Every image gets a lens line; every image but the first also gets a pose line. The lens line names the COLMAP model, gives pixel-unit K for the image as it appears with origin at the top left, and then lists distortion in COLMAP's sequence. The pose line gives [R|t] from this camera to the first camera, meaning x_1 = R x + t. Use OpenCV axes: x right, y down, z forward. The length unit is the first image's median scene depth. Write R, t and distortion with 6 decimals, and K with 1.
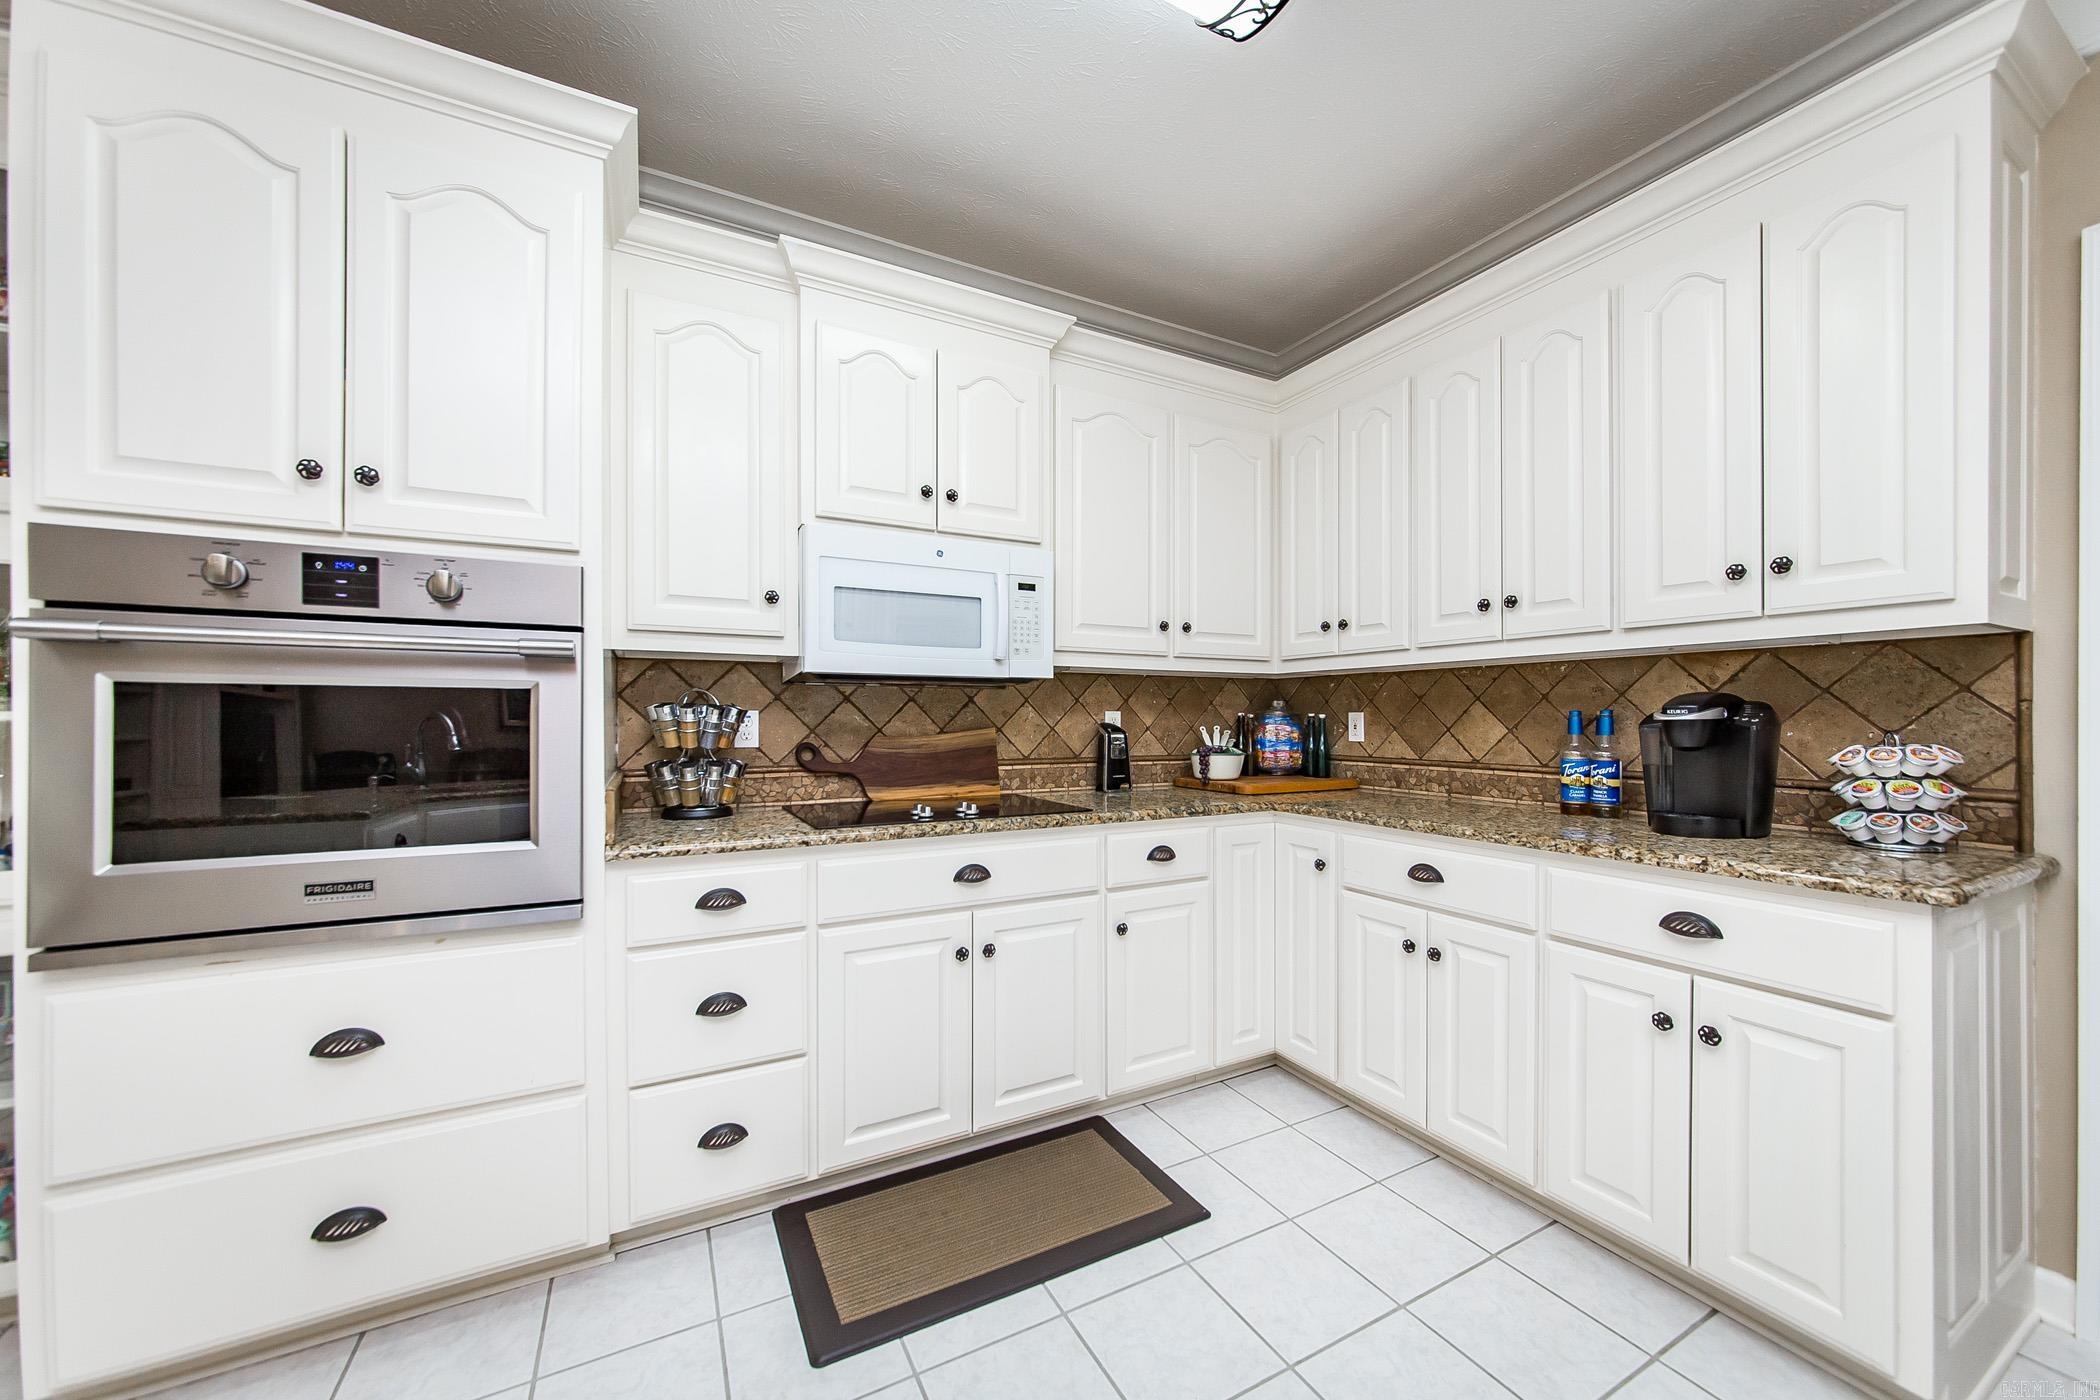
lens RADIAL K [[752.0, 0, 1052.4], [0, 752.0, 716.2], [0, 0, 1]] dist [-0.006564, 0.001978]
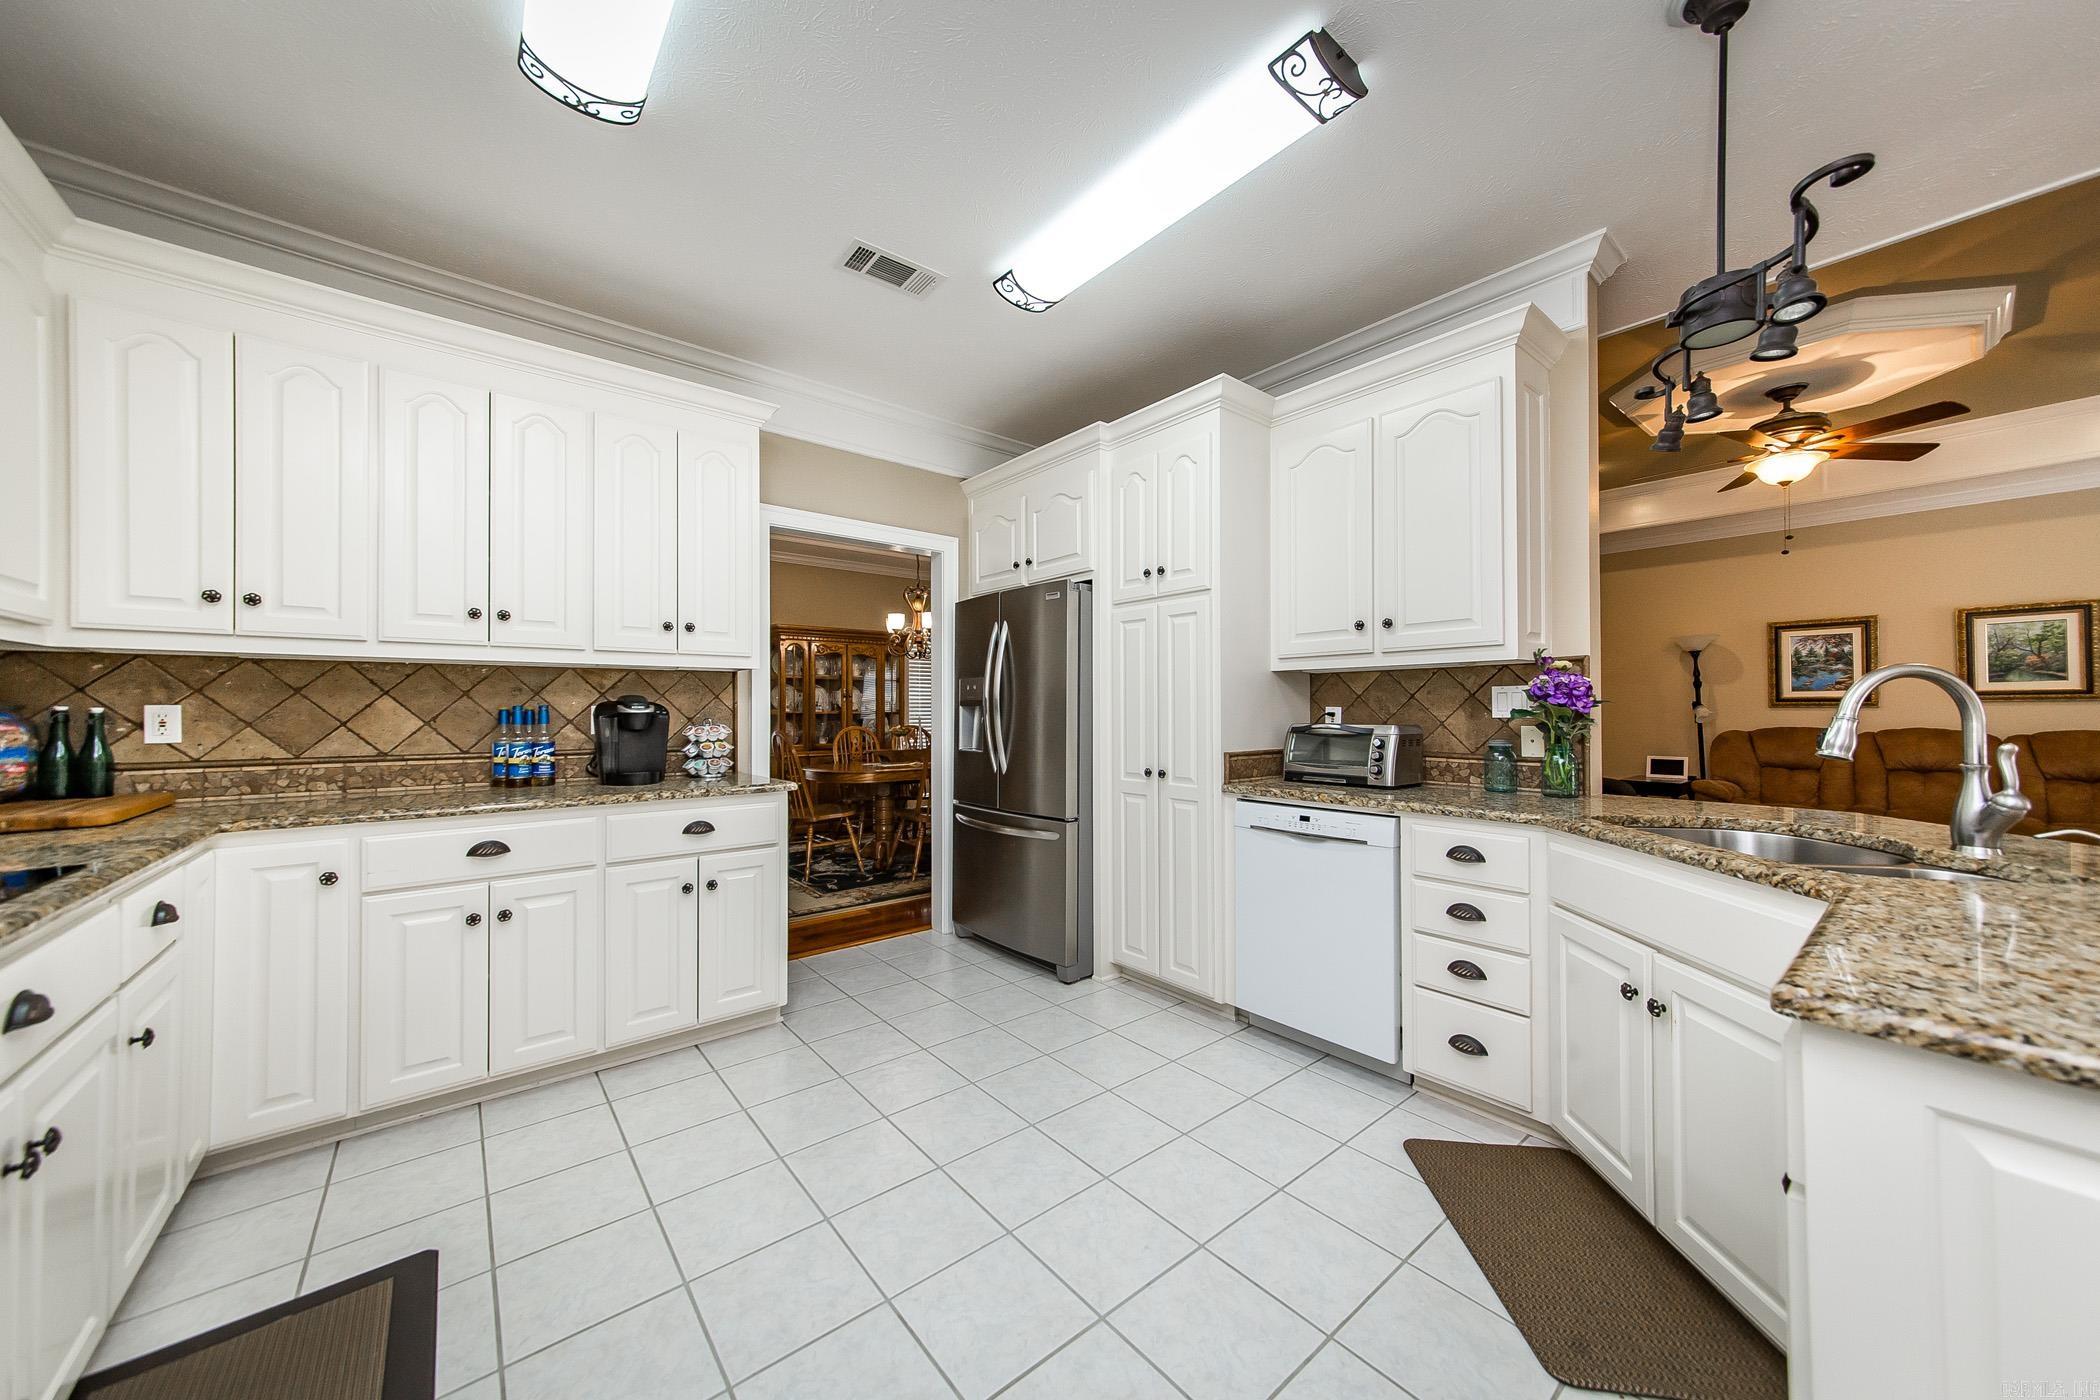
lens RADIAL K [[752.0, 0, 1032.0], [0, 752.0, 705.7], [0, 0, 1]] dist [-0.006564, 0.001978]
pose [[-0.194630, 0.005241, 0.980863, -0.661603], [-0.000707, 0.999985, -0.005483, -0.000818], [-0.980876, -0.001761, -0.194623, 0.361633]]
